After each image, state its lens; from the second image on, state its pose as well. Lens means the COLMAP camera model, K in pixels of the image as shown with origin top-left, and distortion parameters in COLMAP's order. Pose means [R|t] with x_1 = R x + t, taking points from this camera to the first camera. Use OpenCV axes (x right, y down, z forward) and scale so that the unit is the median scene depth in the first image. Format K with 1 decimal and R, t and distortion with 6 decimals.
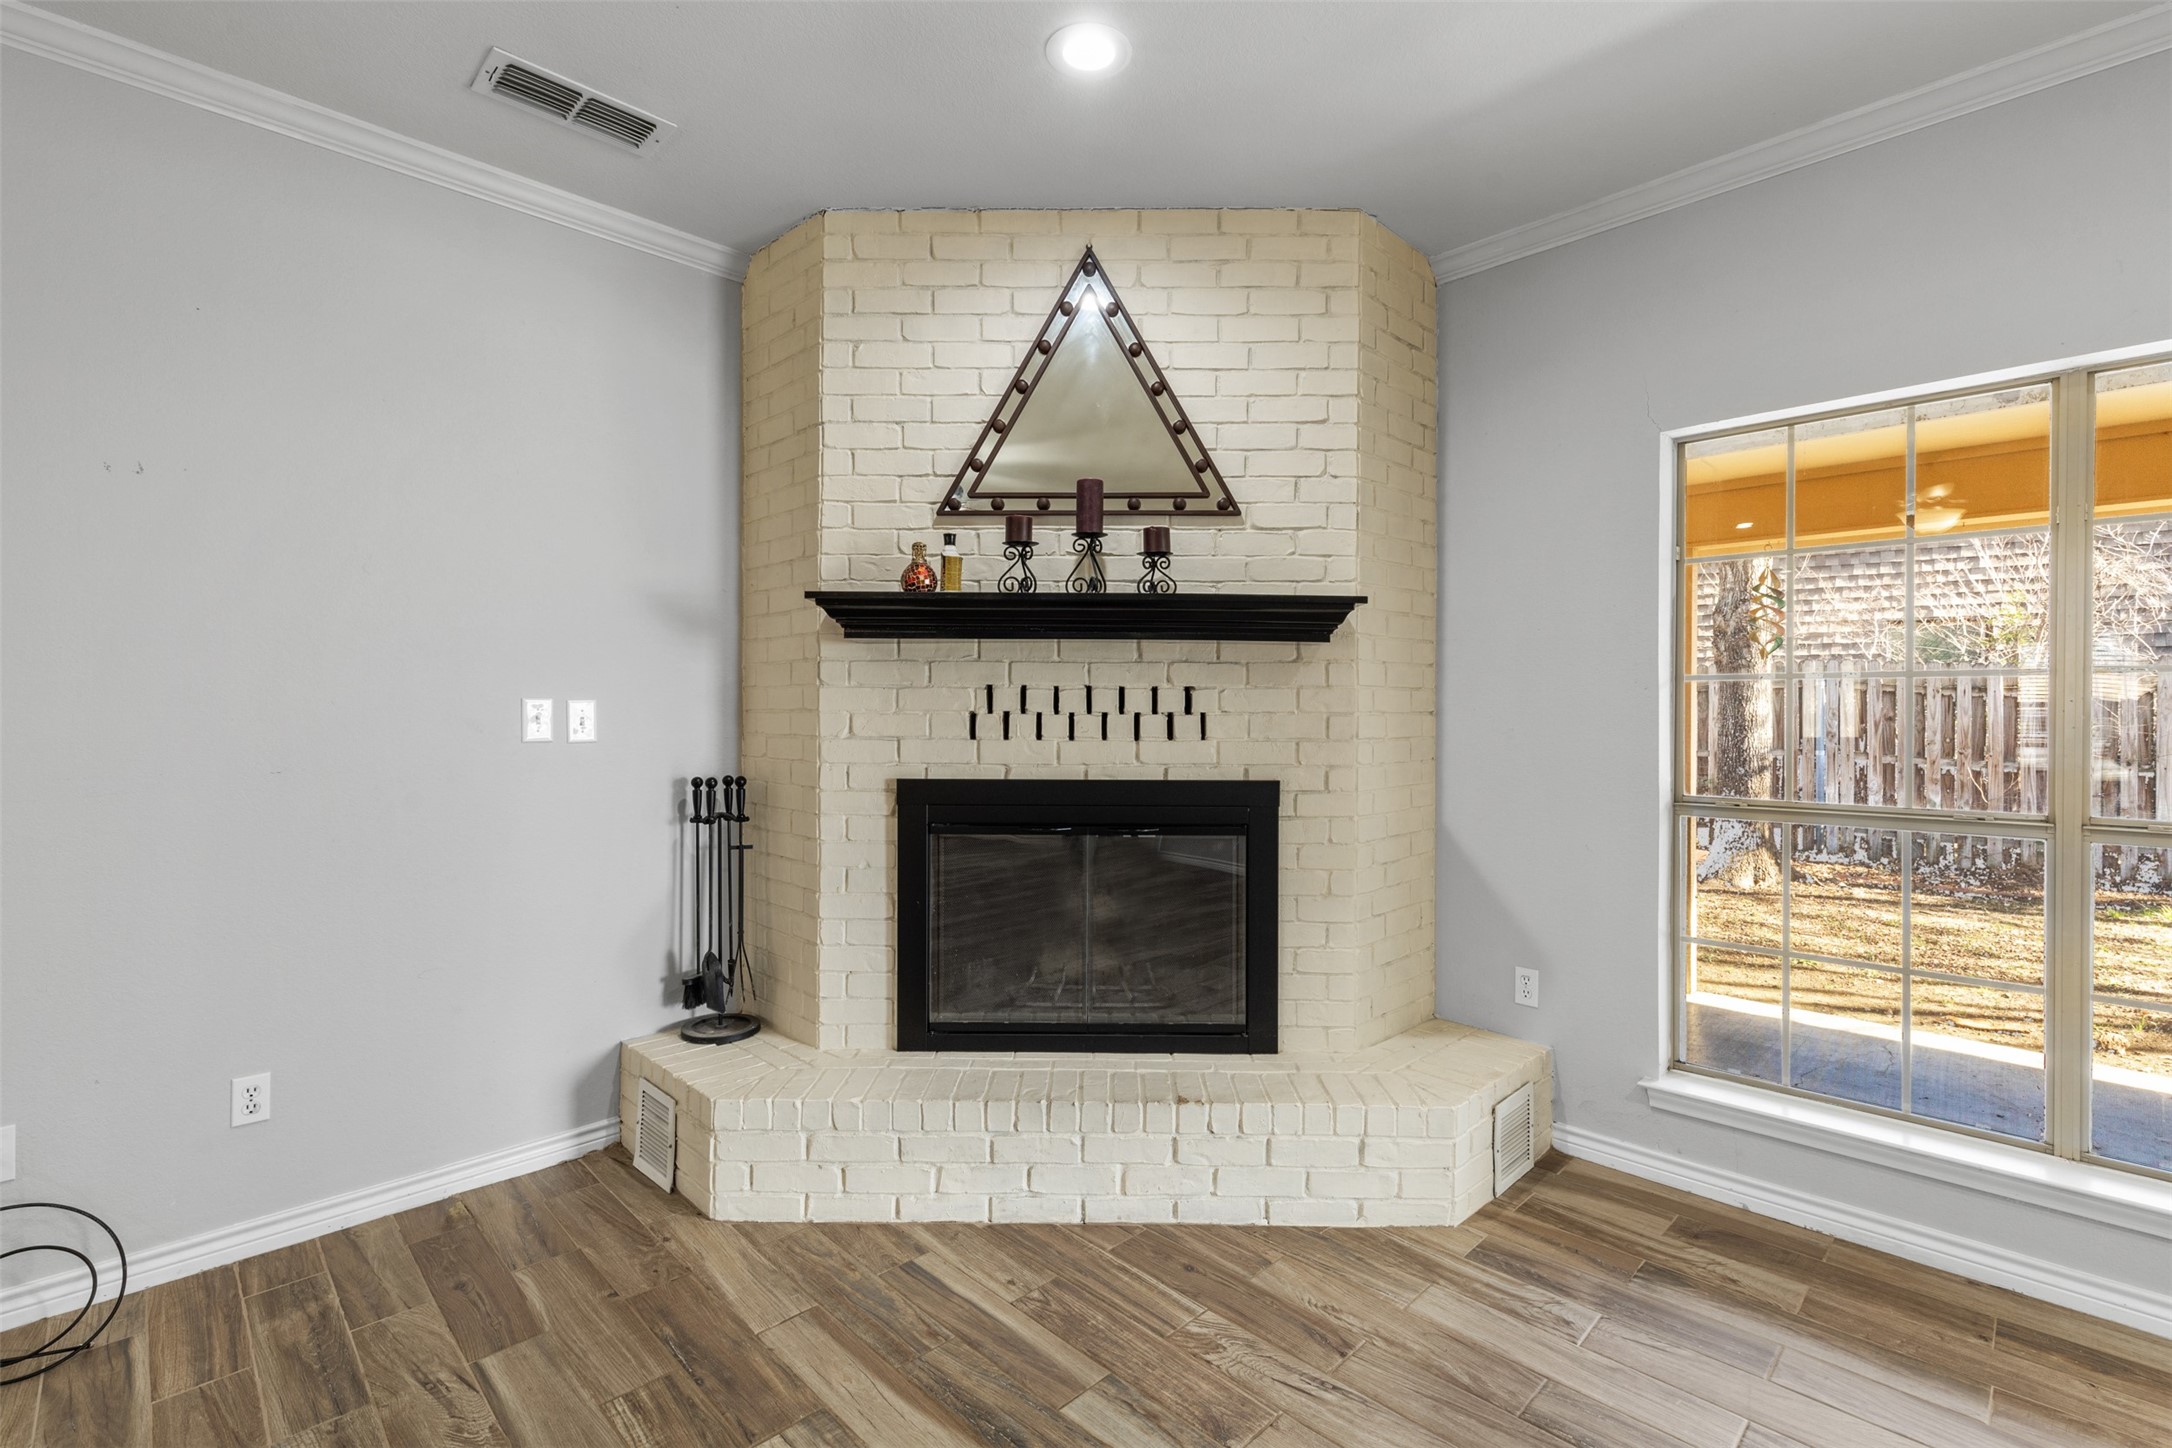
lens RADIAL K [[985.5, 0, 1091.1], [0, 985.5, 716.6], [0, 0, 1]] dist [0.008180, -0.001837]
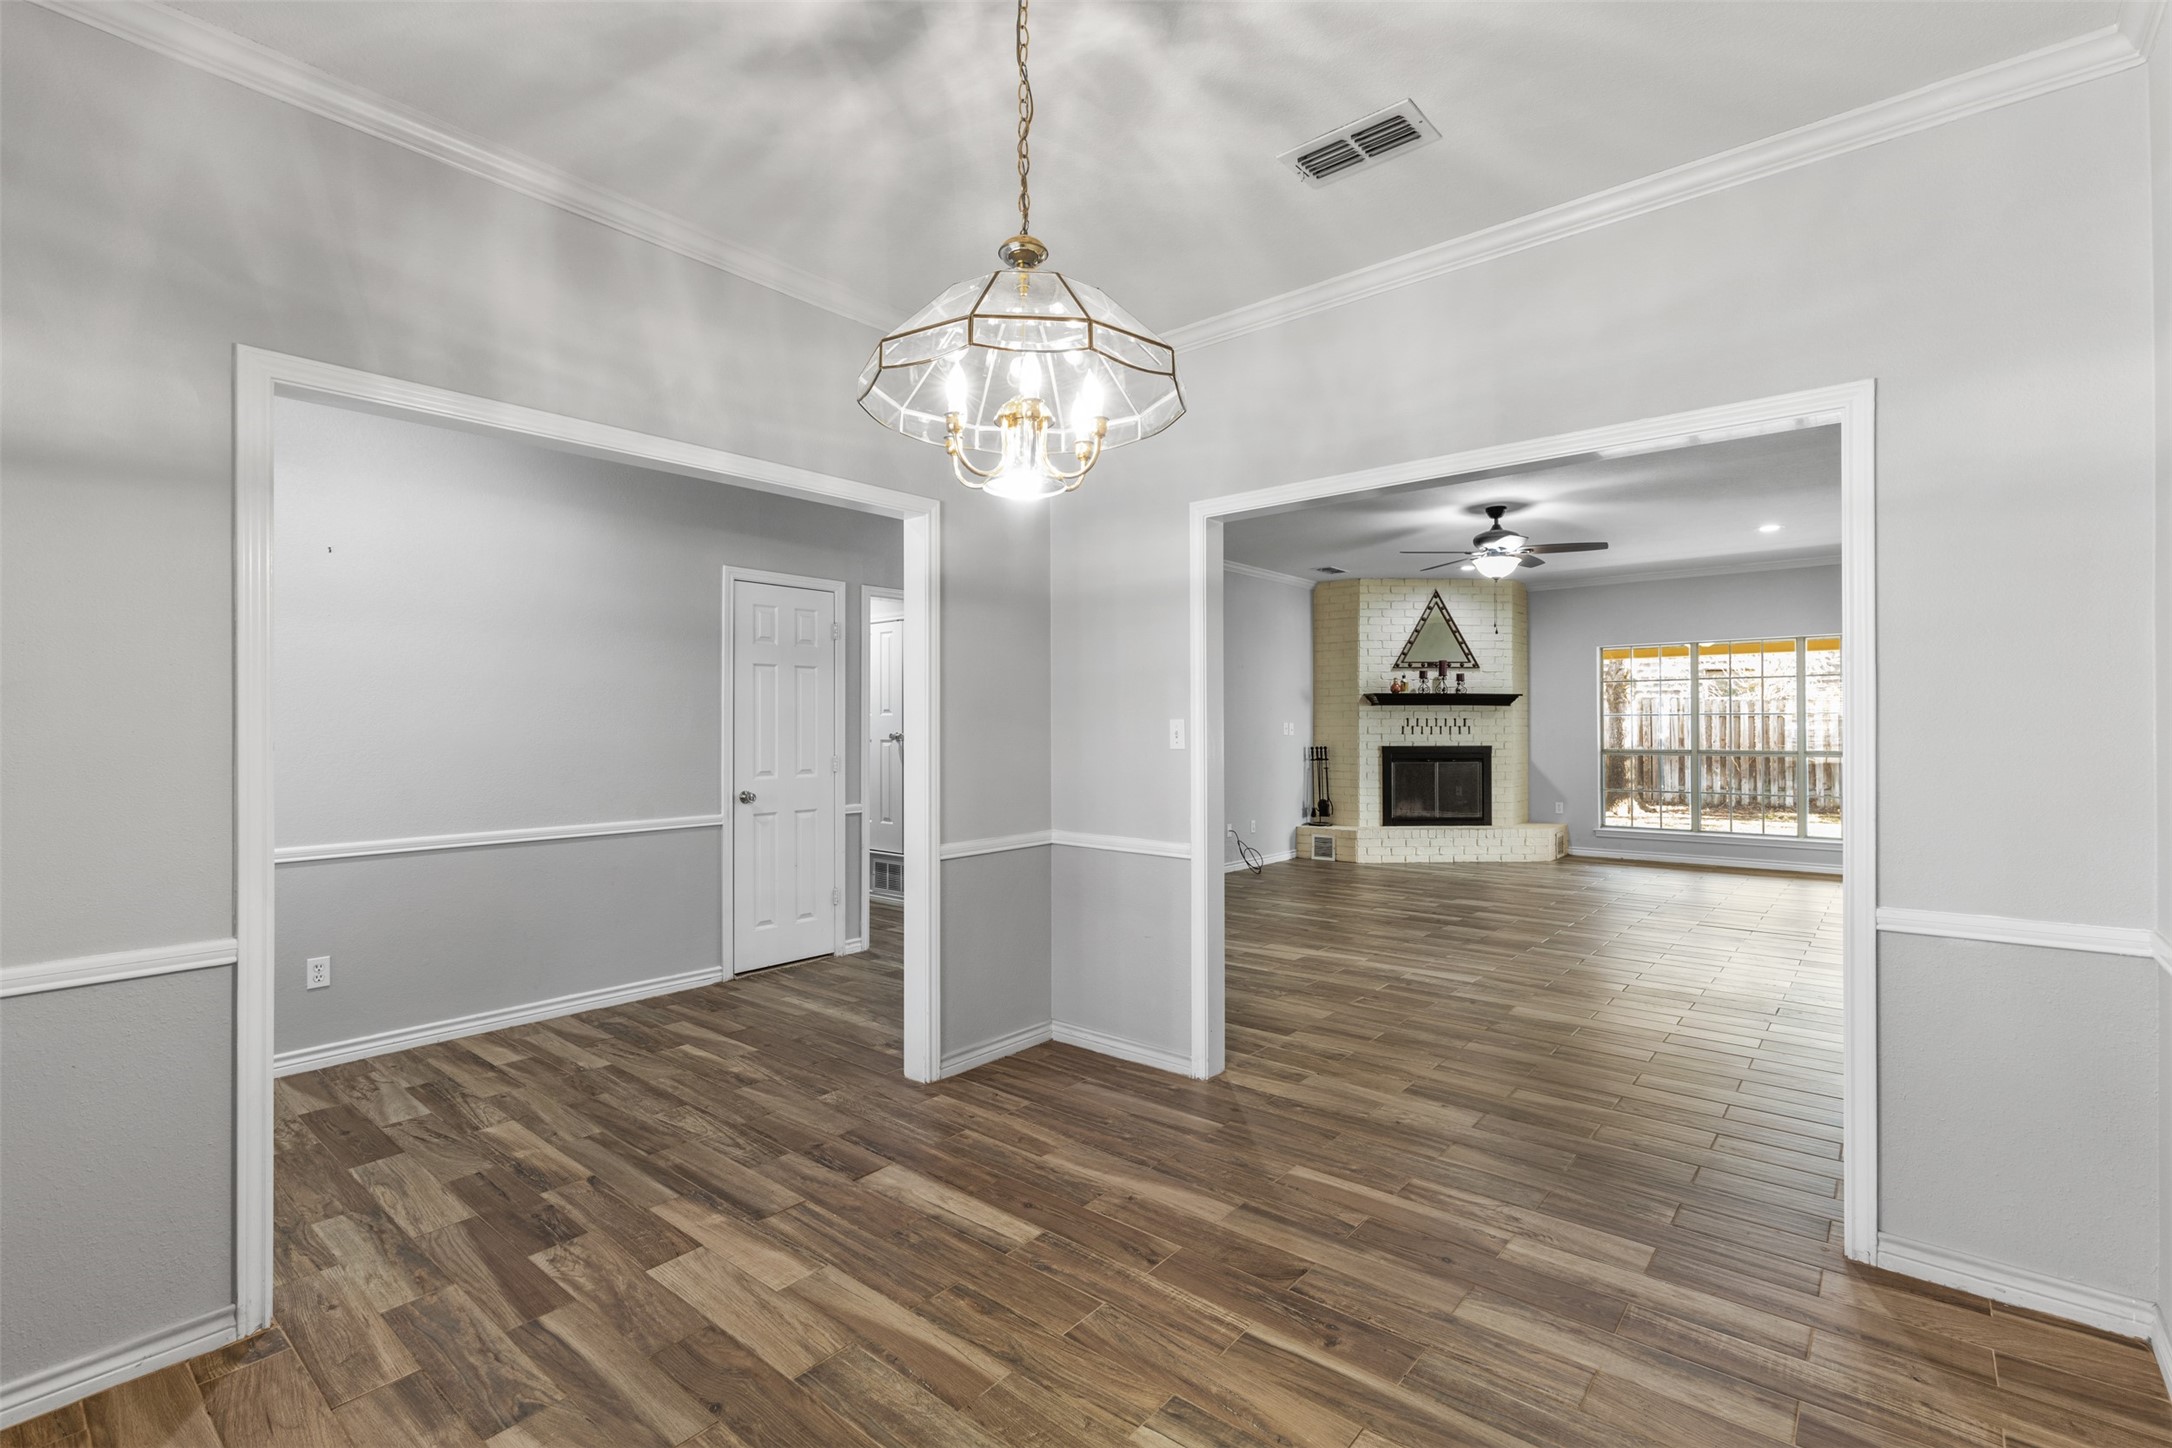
lens RADIAL K [[985.5, 0, 1094.9], [0, 985.5, 722.8], [0, 0, 1]] dist [0.008180, -0.001837]
pose [[0.996014, -0.004099, 0.089104, -1.476423], [0.004942, 0.999945, -0.009243, 0.010000], [-0.089061, 0.009647, 0.995979, -2.278045]]
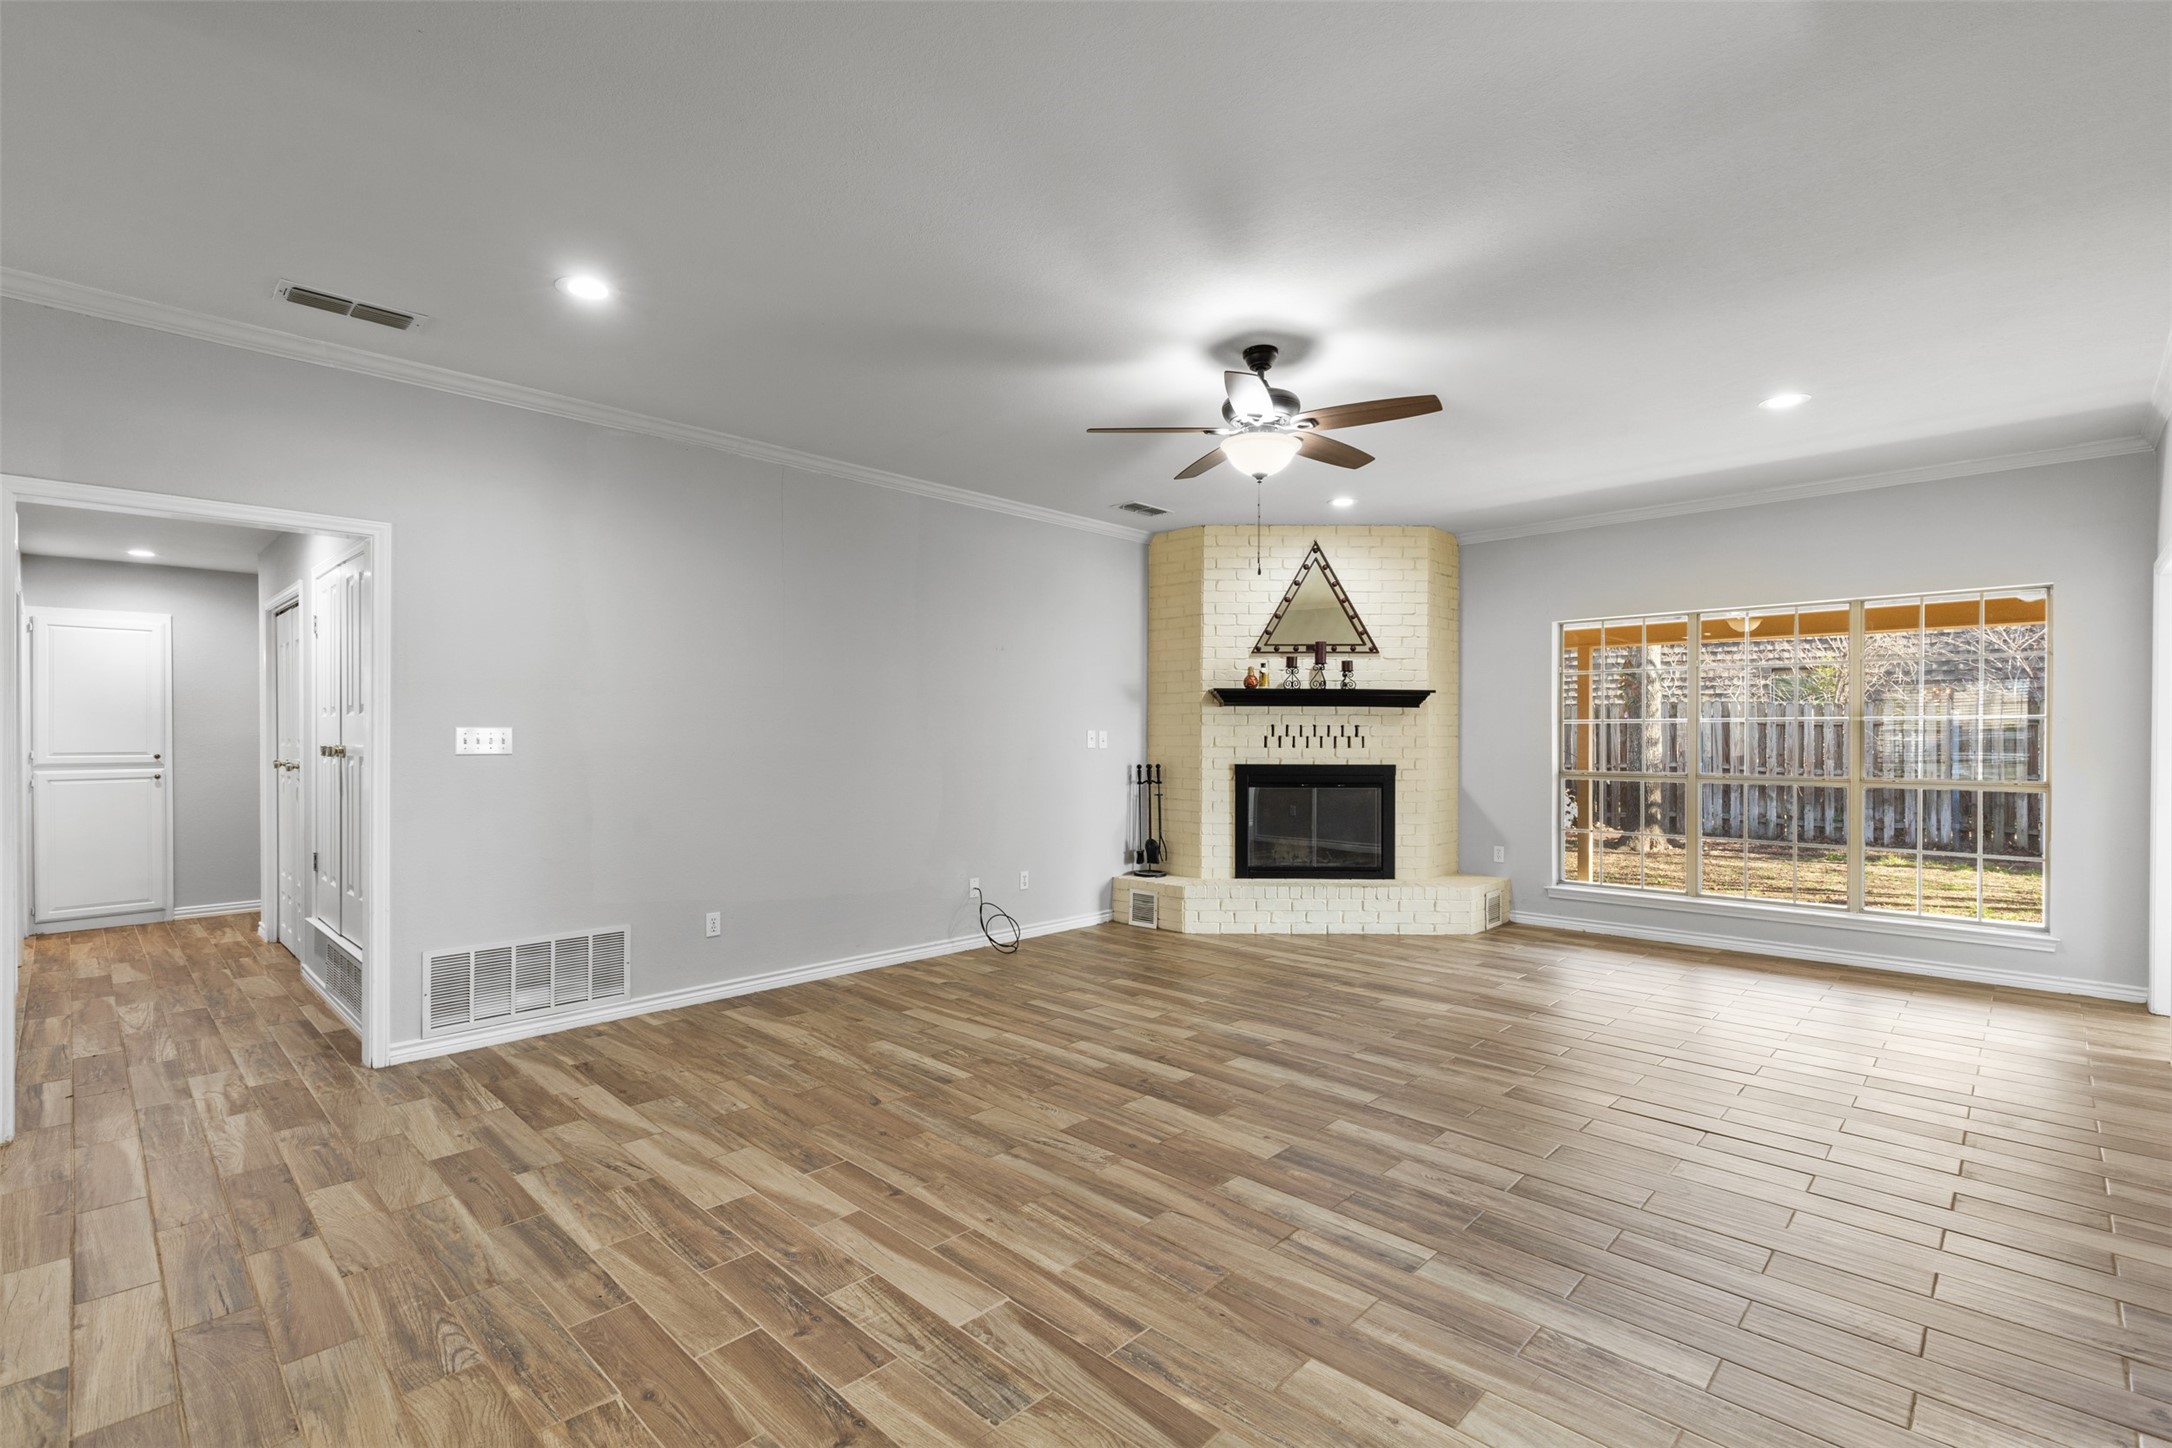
lens RADIAL K [[985.5, 0, 1096.4], [0, 985.5, 738.8], [0, 0, 1]] dist [0.008180, -0.001837]
pose [[0.999777, -0.000655, 0.021084, -0.579056], [0.000722, 0.999995, -0.003166, 0.009191], [-0.021082, 0.003181, 0.999773, -1.362727]]
